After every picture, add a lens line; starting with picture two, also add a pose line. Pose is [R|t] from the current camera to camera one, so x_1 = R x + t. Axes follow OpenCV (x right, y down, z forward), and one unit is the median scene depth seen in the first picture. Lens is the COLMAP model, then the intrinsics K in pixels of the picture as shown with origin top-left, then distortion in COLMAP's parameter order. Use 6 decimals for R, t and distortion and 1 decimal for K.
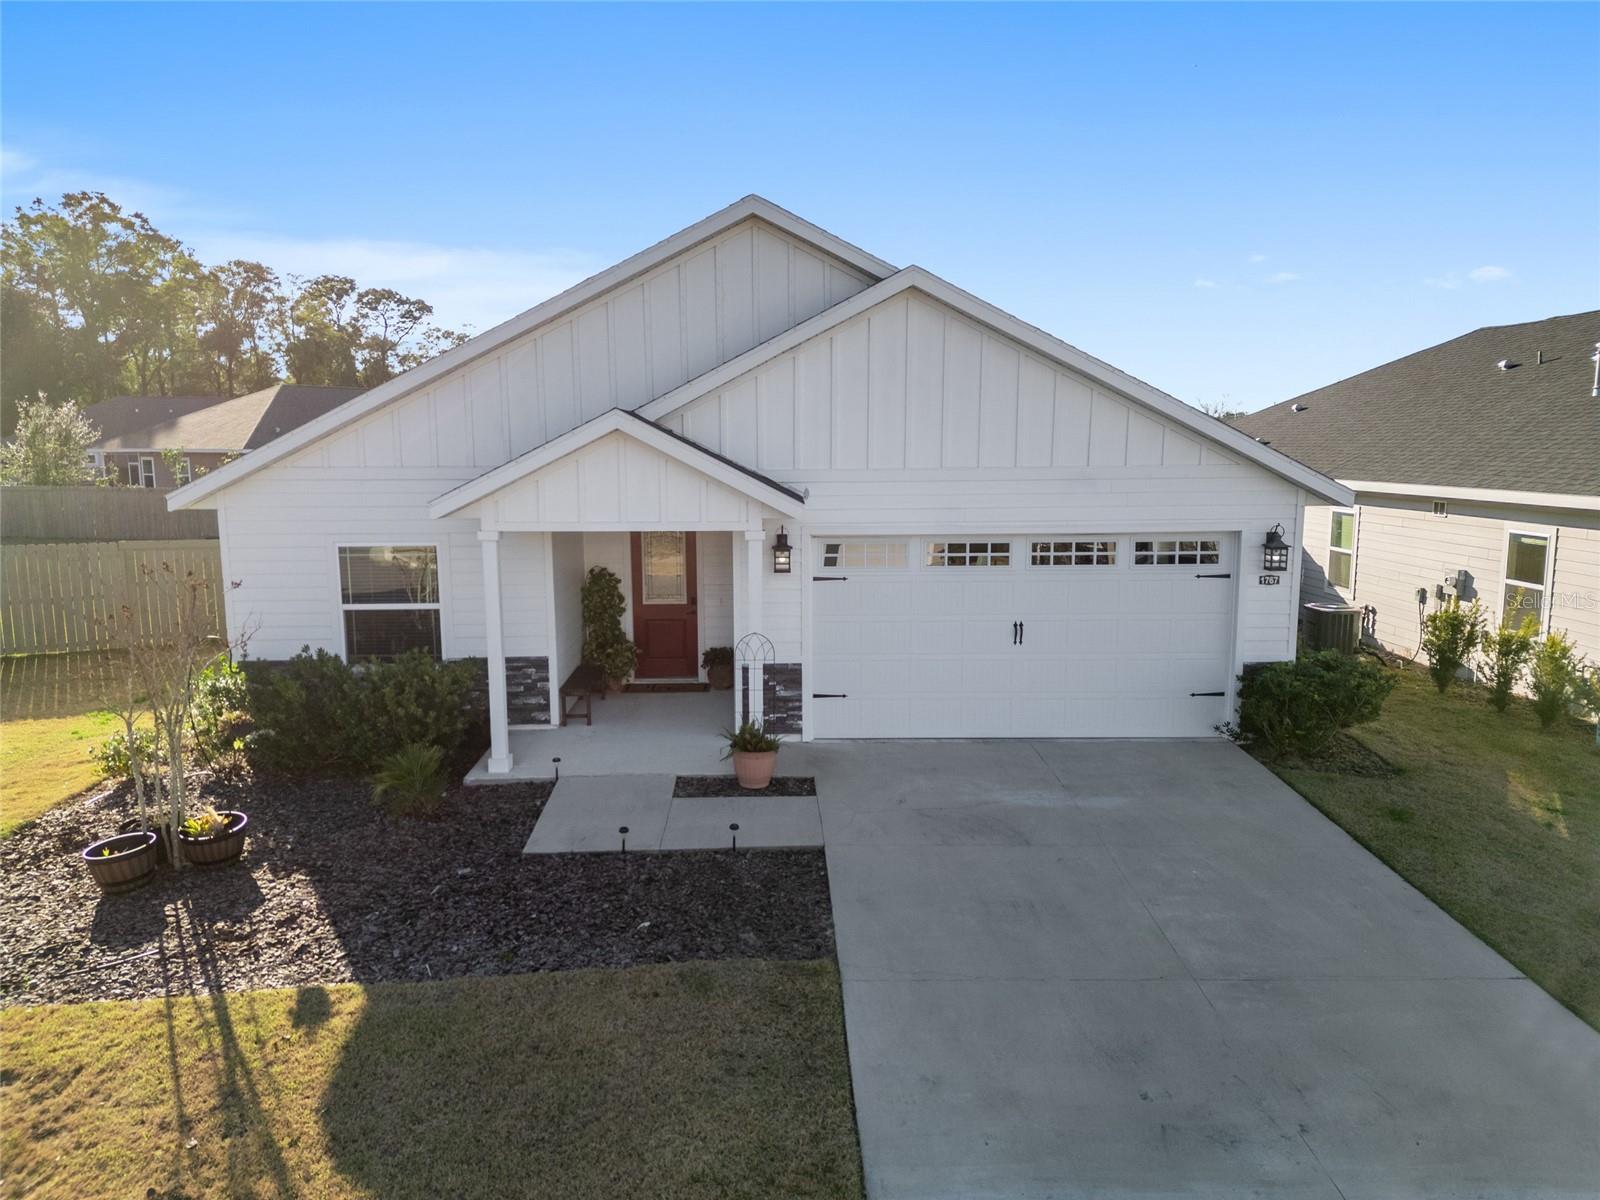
lens RADIAL K [[1118.7, 0, 798.0], [0, 1118.7, 598.4], [0, 0, 1]] dist [0.058121, -0.045919]
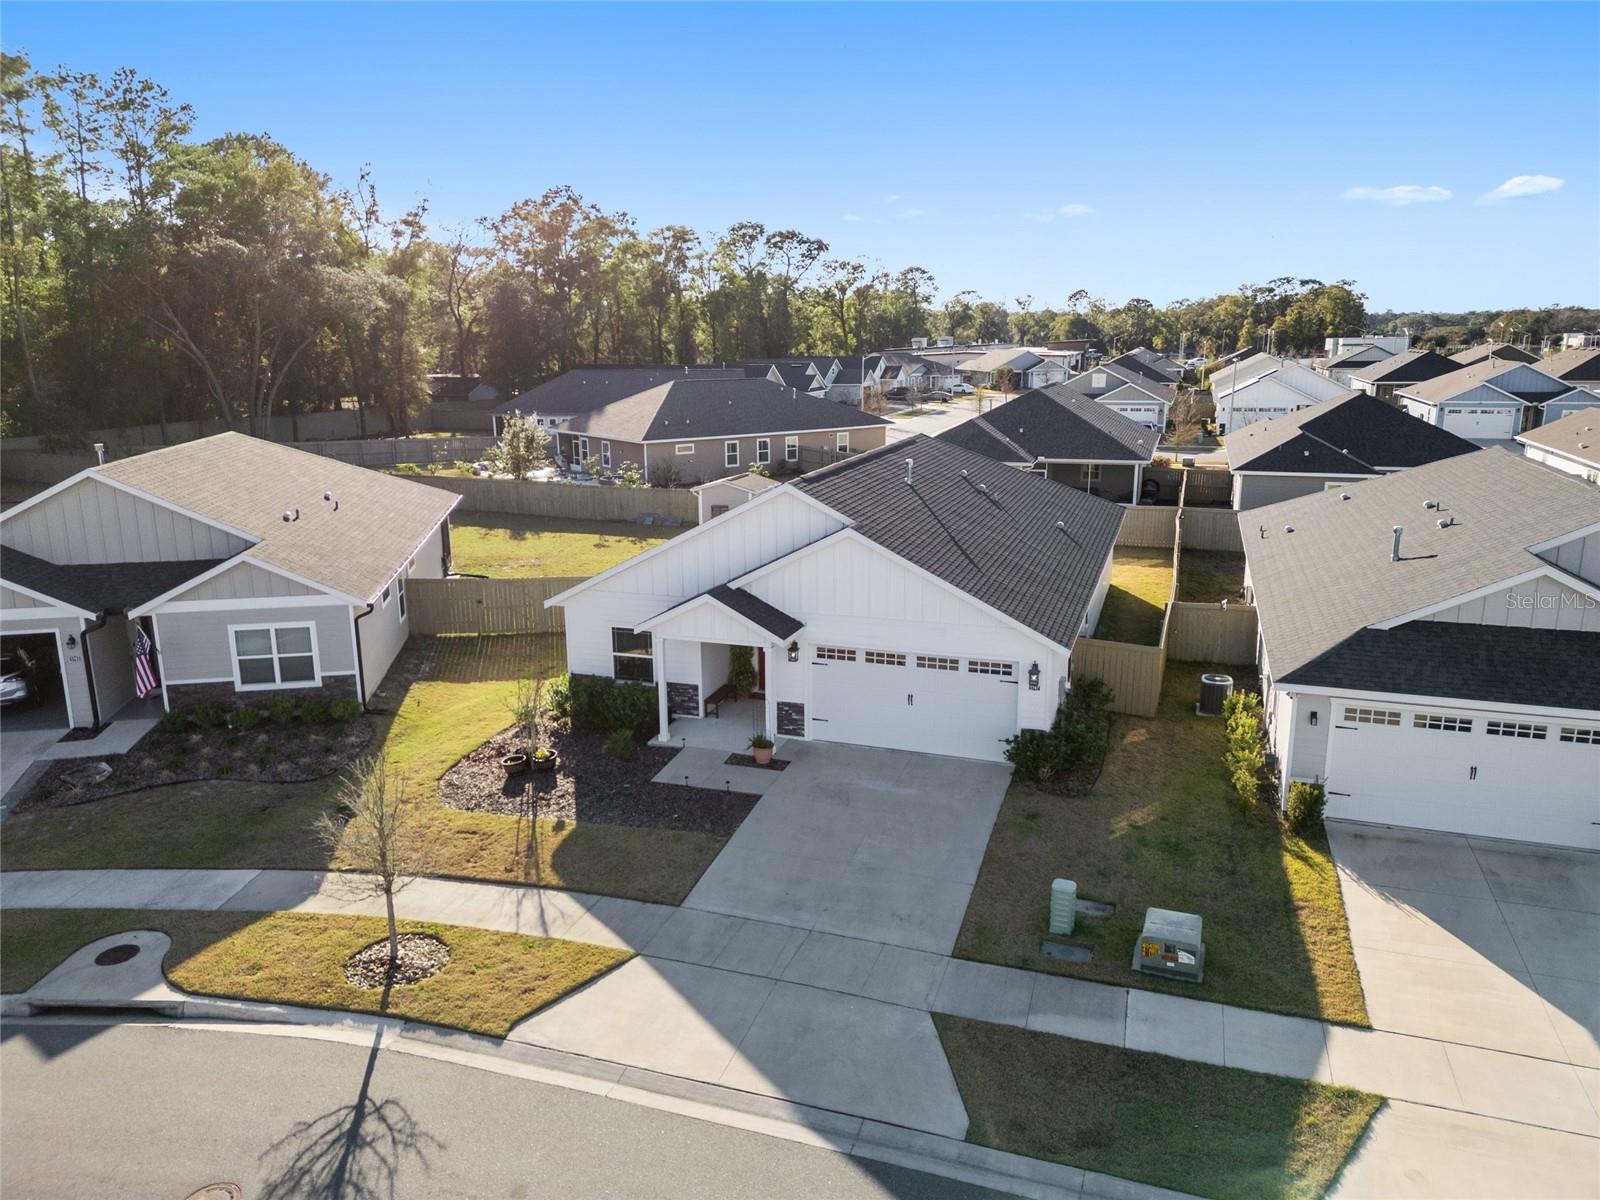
lens RADIAL K [[1115.7, 0, 795.0], [0, 1115.7, 599.1], [0, 0, 1]] dist [0.082239, -0.086820]
pose [[0.936392, 0.076816, -0.342446, 0.681020], [-0.044595, 0.993886, 0.101003, -0.342734], [0.348111, -0.079307, 0.934093, -0.916781]]
